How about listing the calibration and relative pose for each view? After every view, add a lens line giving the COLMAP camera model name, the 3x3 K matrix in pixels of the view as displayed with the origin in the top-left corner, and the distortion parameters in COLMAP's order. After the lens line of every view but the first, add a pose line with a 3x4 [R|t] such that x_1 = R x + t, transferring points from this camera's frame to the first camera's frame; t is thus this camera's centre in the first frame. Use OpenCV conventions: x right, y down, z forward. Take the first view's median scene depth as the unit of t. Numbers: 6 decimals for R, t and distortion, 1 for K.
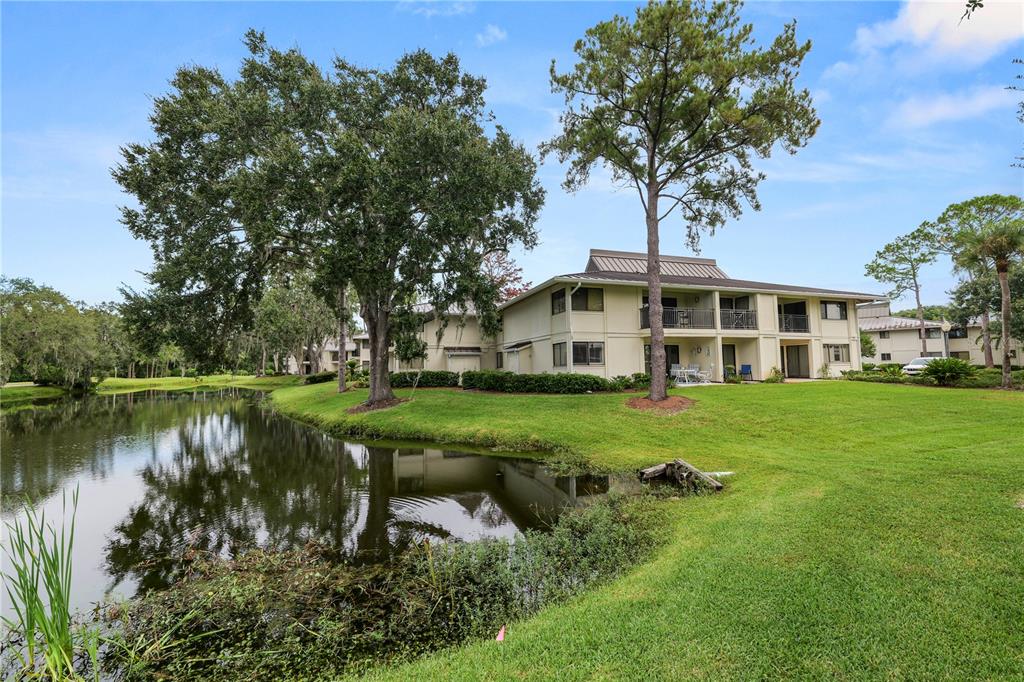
lens RADIAL K [[417.5, 0, 506.9], [0, 417.5, 337.4], [0, 0, 1]] dist [-0.009322, 0.000722]
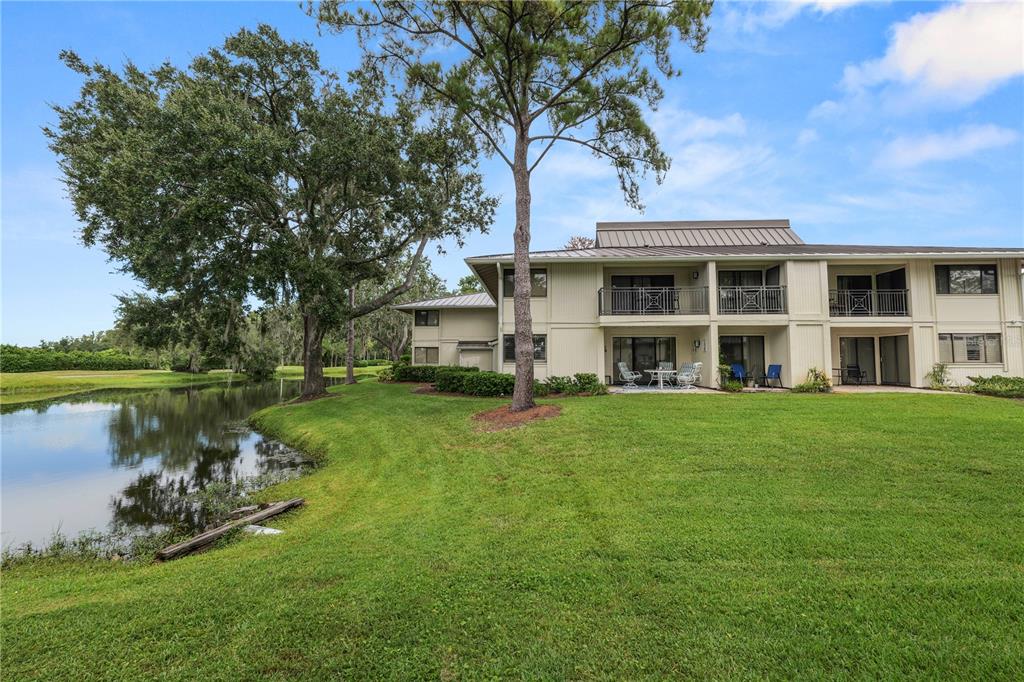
lens RADIAL K [[417.5, 0, 508.6], [0, 417.5, 341.1], [0, 0, 1]] dist [-0.009322, 0.000722]
pose [[0.932667, -0.005574, -0.360694, 0.413442], [0.014827, 0.999628, 0.022892, 0.003682], [0.360433, -0.026698, 0.932403, 0.189504]]
